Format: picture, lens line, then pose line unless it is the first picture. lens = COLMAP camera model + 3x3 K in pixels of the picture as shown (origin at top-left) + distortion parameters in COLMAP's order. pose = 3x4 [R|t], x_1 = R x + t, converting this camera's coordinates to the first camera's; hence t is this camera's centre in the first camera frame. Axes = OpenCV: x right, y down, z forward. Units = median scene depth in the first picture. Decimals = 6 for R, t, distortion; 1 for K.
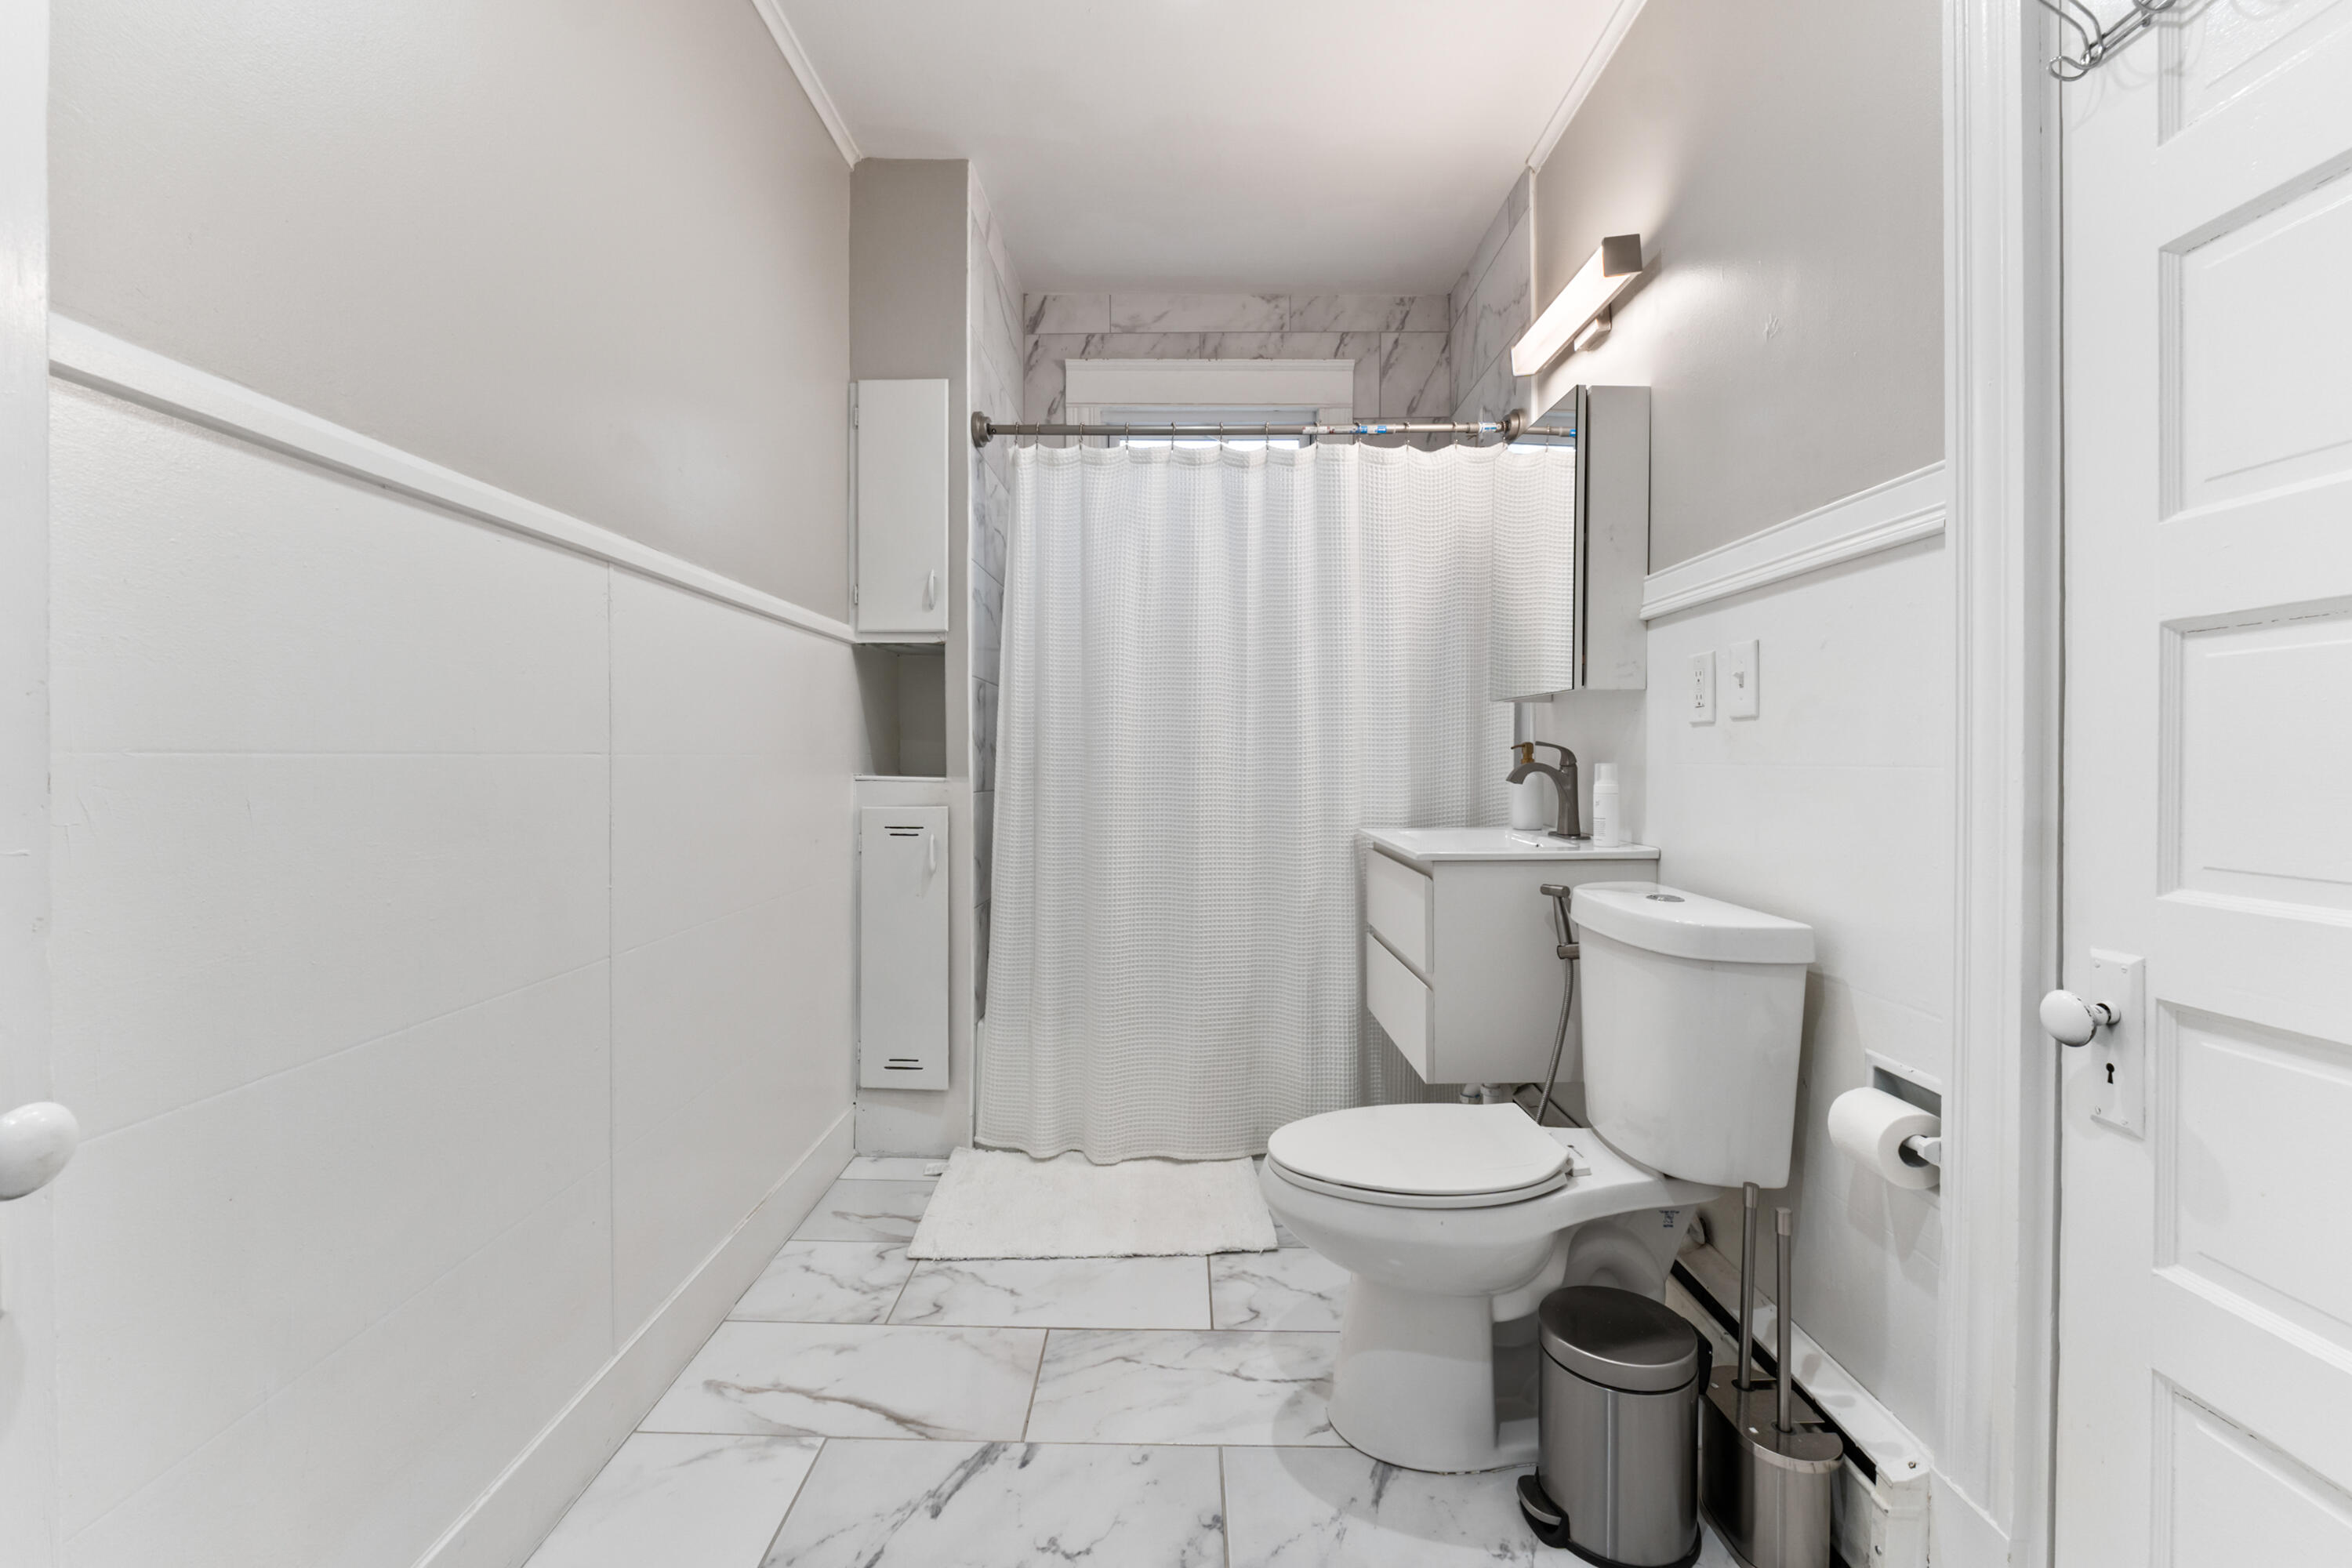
lens RADIAL K [[986.1, 0, 1165.7], [0, 986.1, 773.5], [0, 0, 1]] dist [-0.009591, 0.000023]
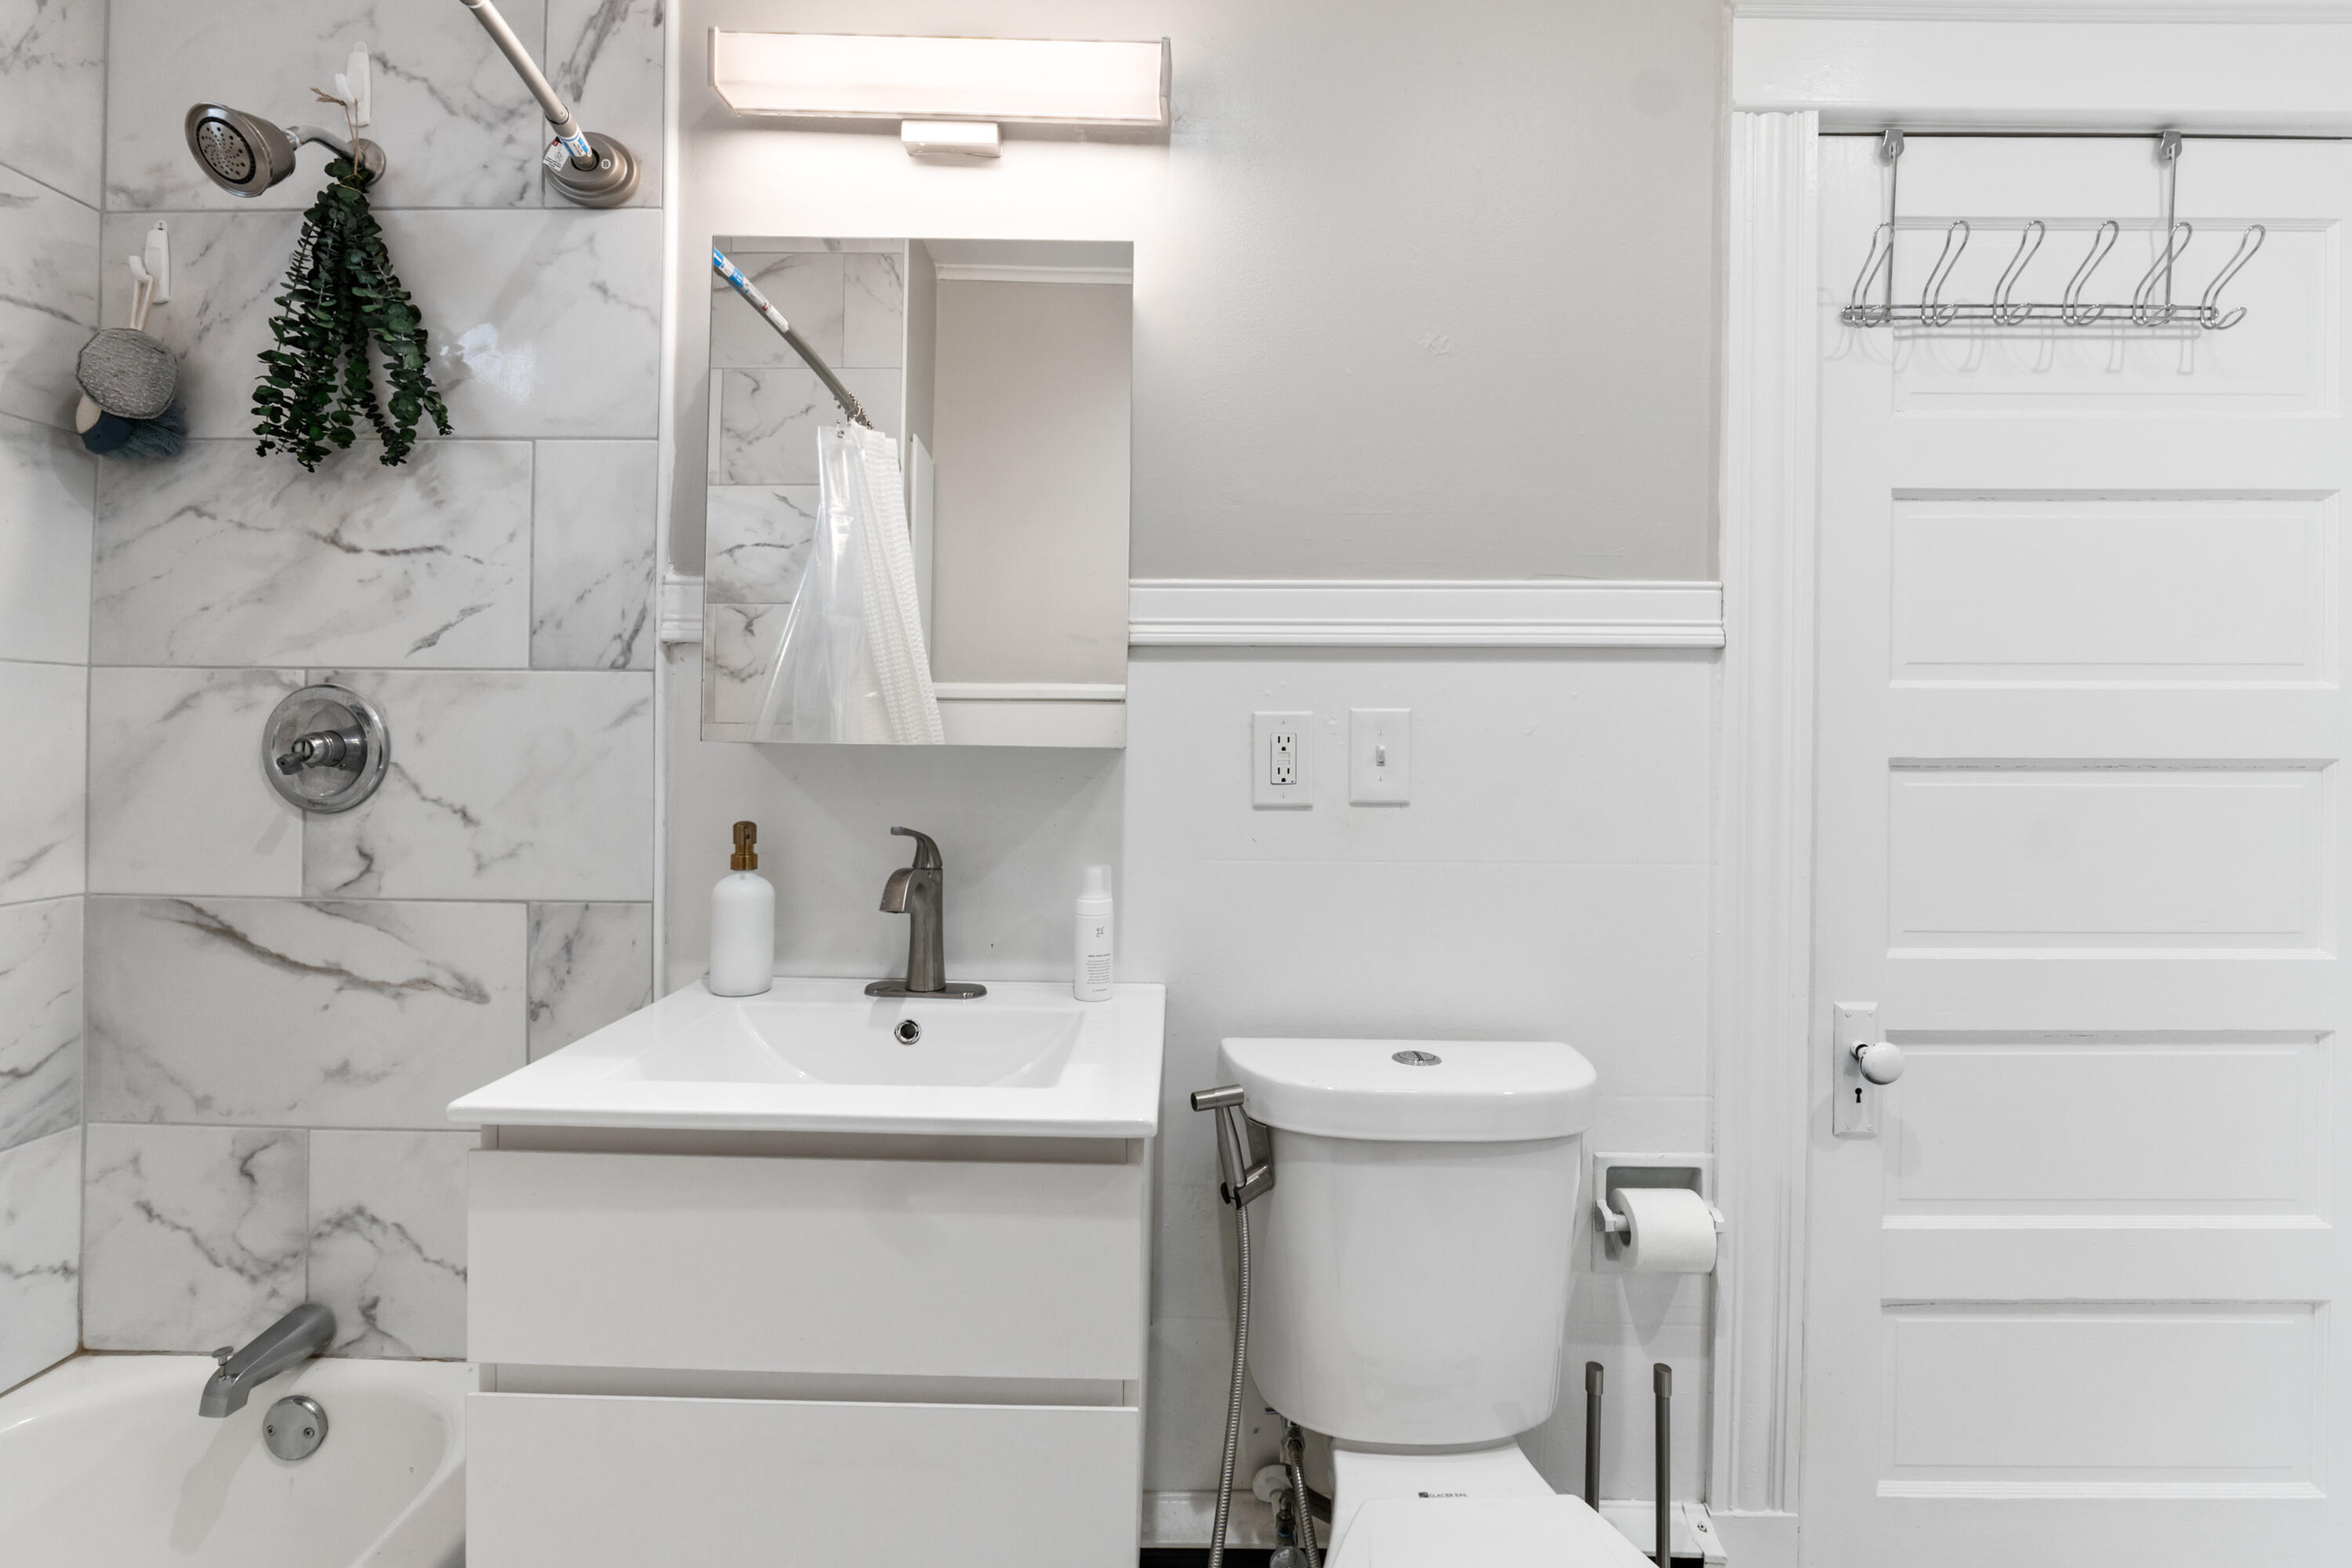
lens RADIAL K [[986.1, 0, 1165.7], [0, 986.1, 773.5], [0, 0, 1]] dist [-0.009591, 0.000023]
pose [[0.000121, 0.001778, 0.999998, -0.277539], [0.006836, 0.999975, -0.001779, -0.102284], [-0.999977, 0.006836, 0.000109, 1.501669]]
